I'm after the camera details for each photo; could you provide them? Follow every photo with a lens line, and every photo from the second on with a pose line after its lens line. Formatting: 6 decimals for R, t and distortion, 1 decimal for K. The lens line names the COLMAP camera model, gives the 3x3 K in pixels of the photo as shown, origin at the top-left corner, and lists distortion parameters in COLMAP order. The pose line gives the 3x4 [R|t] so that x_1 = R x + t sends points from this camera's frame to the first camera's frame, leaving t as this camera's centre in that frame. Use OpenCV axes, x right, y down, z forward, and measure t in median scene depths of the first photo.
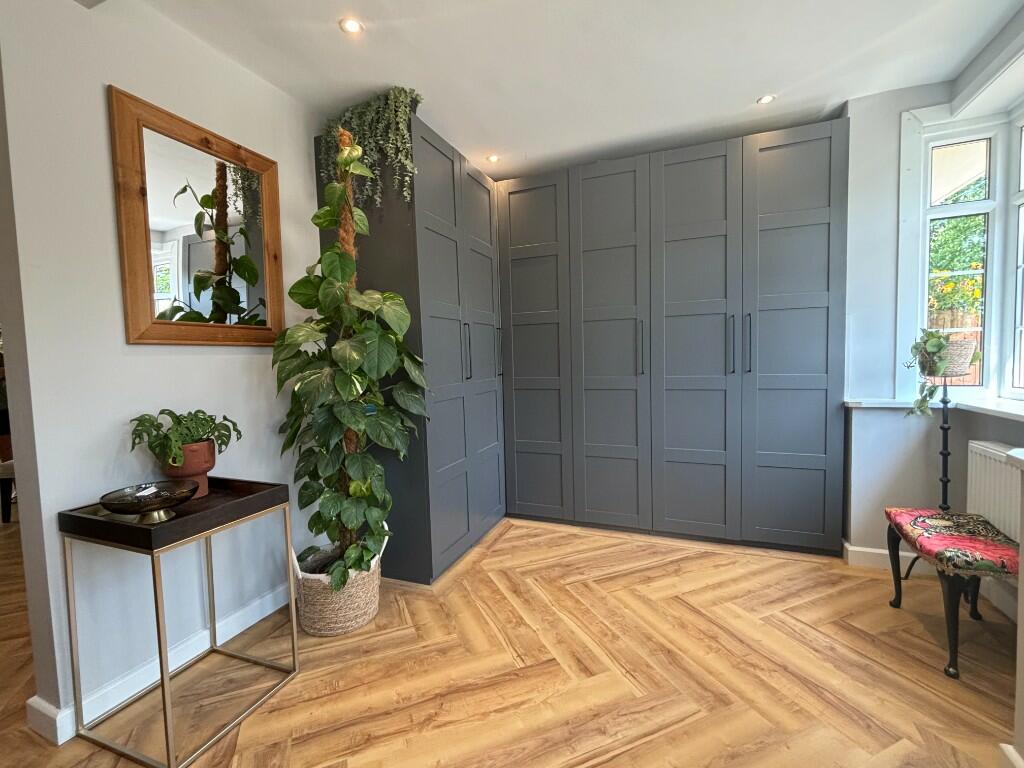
lens RADIAL K [[465.1, 0, 512.0], [0, 465.1, 384.0], [0, 0, 1]] dist [-0.001934, 0.011009]
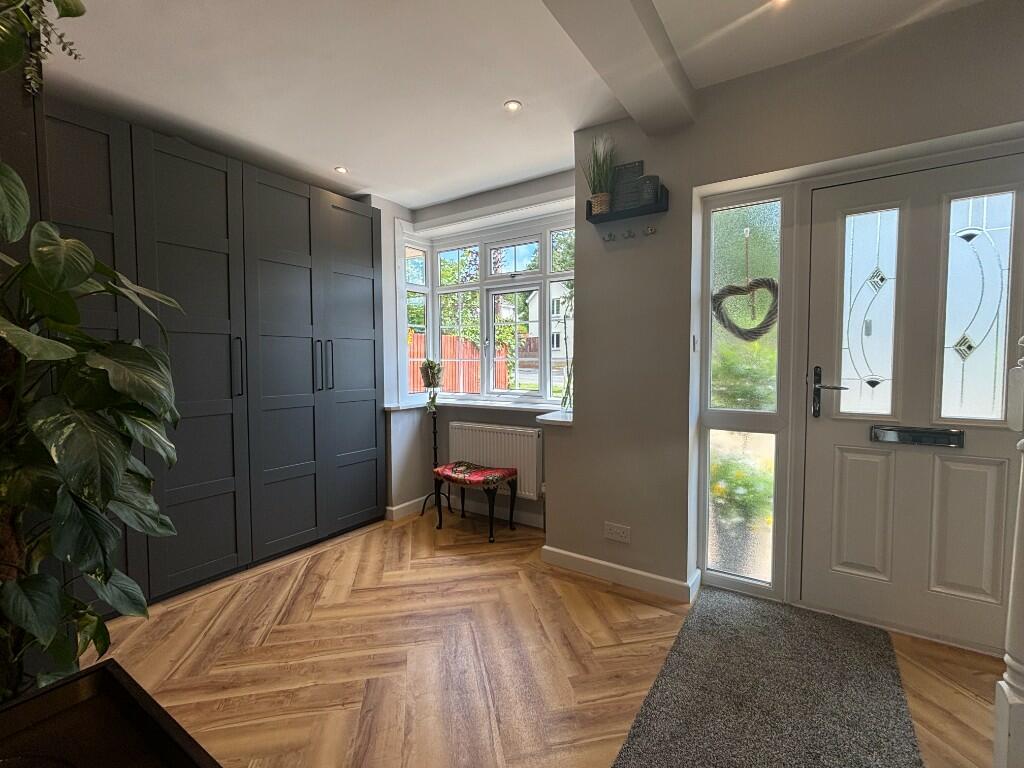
lens RADIAL K [[465.1, 0, 512.0], [0, 465.1, 384.0], [0, 0, 1]] dist [-0.001934, 0.011009]
pose [[0.204000, -0.027965, 0.978571, -0.639645], [0.059056, 0.998123, 0.016213, -0.035925], [-0.977188, 0.054483, 0.205269, 0.357836]]
